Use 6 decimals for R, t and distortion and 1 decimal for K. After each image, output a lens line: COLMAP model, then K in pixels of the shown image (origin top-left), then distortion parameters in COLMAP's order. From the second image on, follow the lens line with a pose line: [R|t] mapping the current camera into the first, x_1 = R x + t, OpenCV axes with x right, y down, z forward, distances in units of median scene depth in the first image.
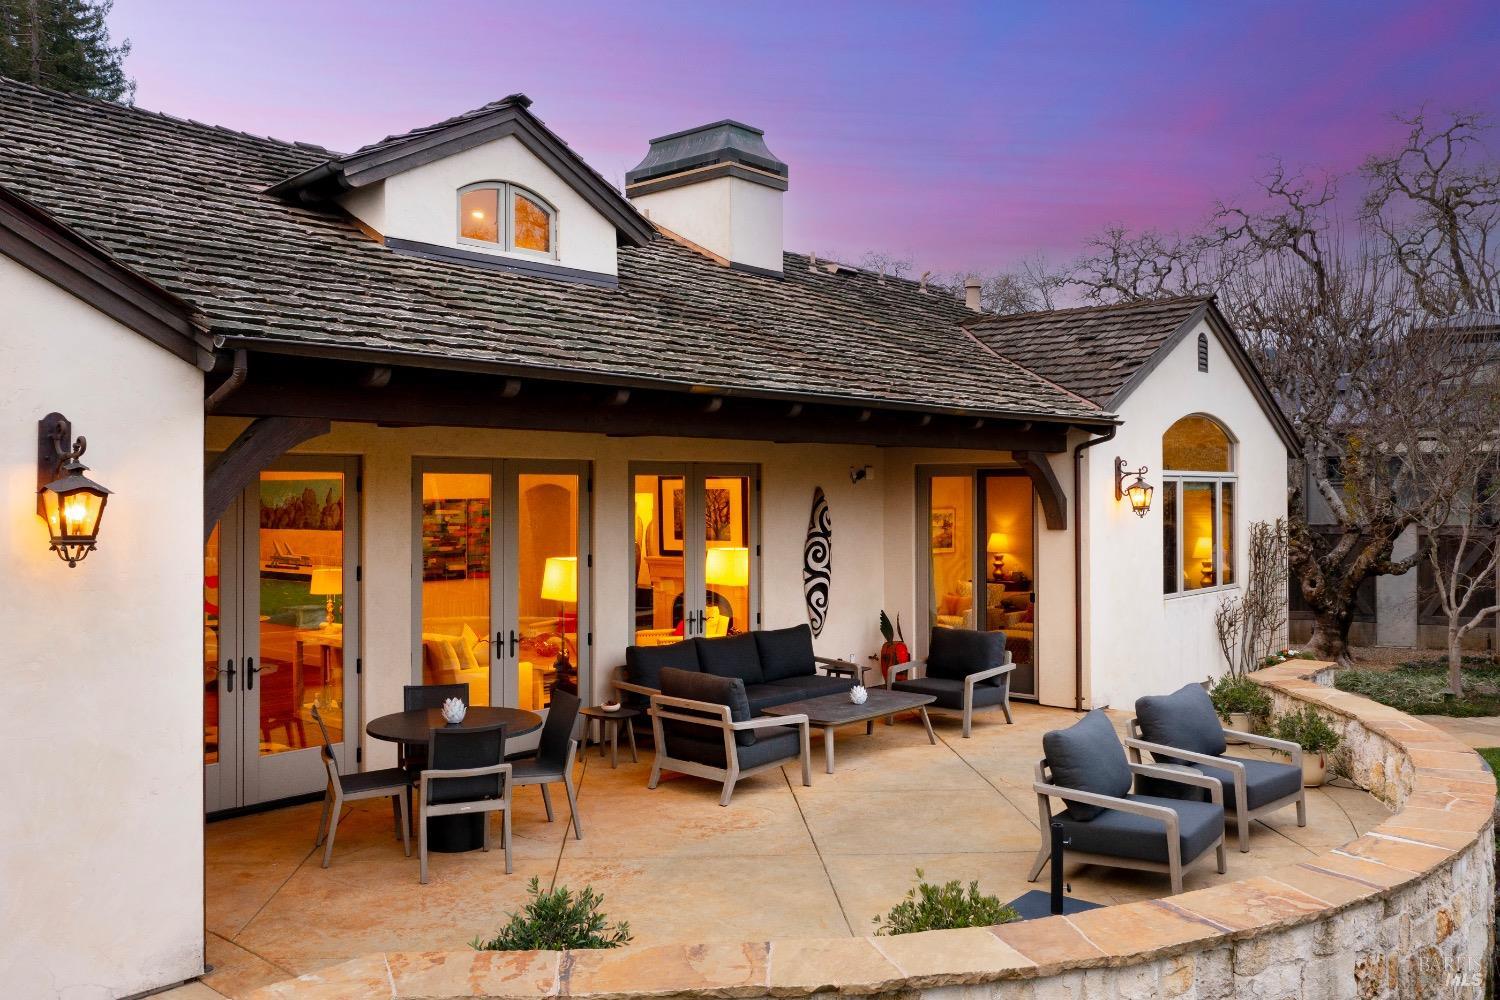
lens RADIAL K [[1218.6, 0, 750.0], [0, 1218.6, 500.0], [0, 0, 1]] dist [0.082820, 0.000566]
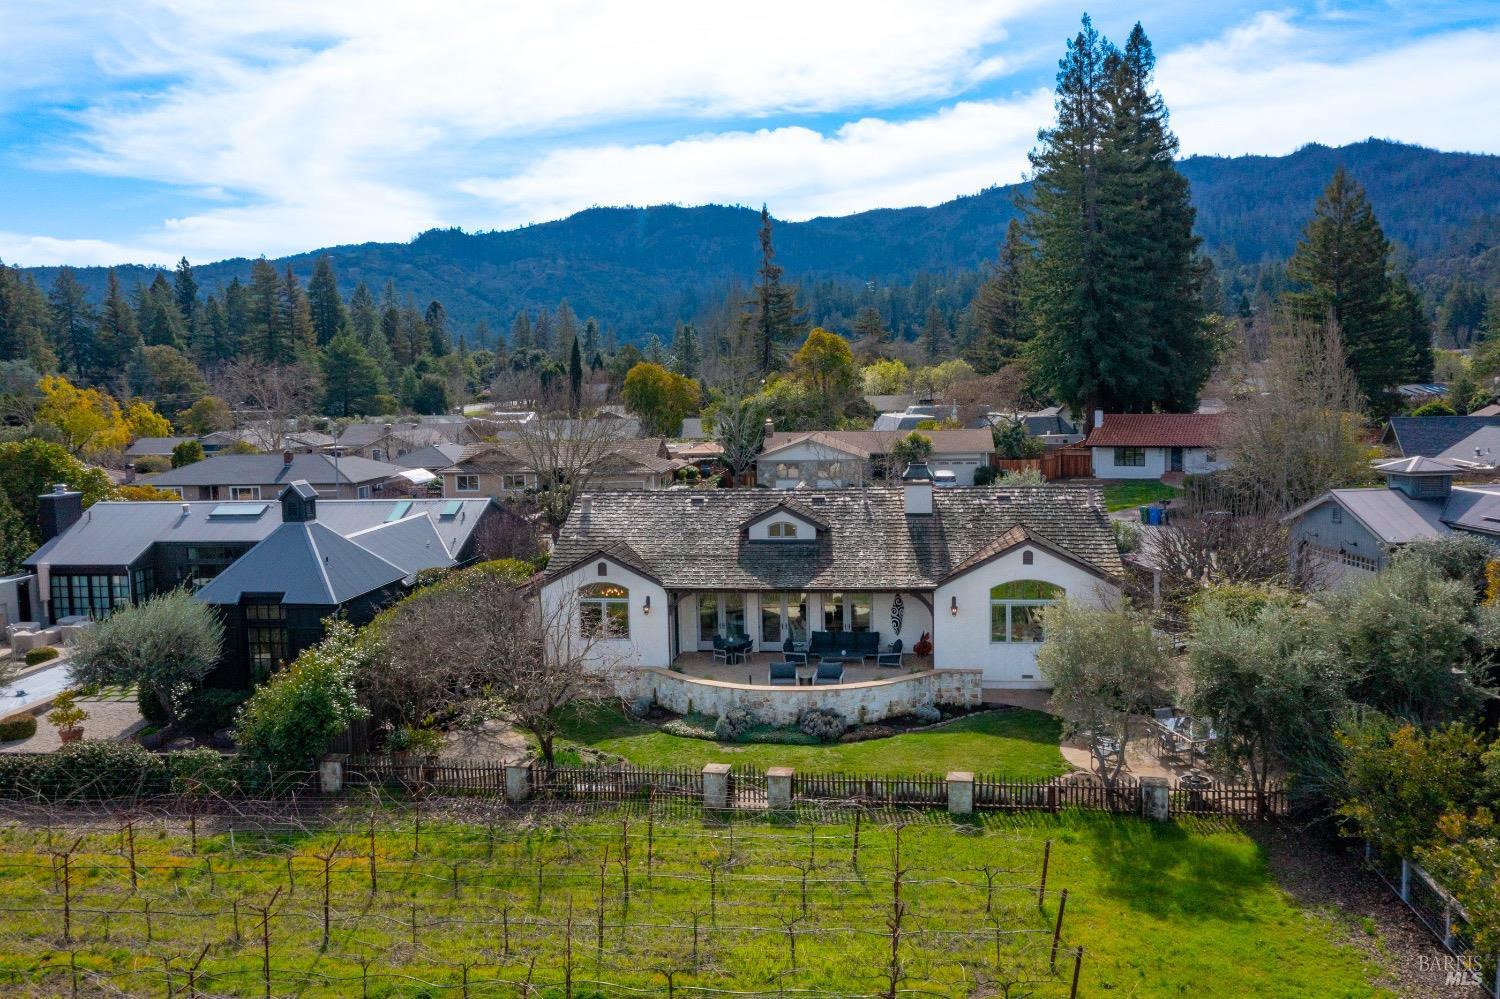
lens RADIAL K [[1218.6, 0, 750.0], [0, 1218.6, 499.5], [0, 0, 1]] dist [0.082820, 0.000566]
pose [[0.557439, 0.072451, -0.827051, 2.563769], [0.015319, 0.995118, 0.097499, -0.589848], [0.830077, -0.067019, 0.553608, -1.142350]]
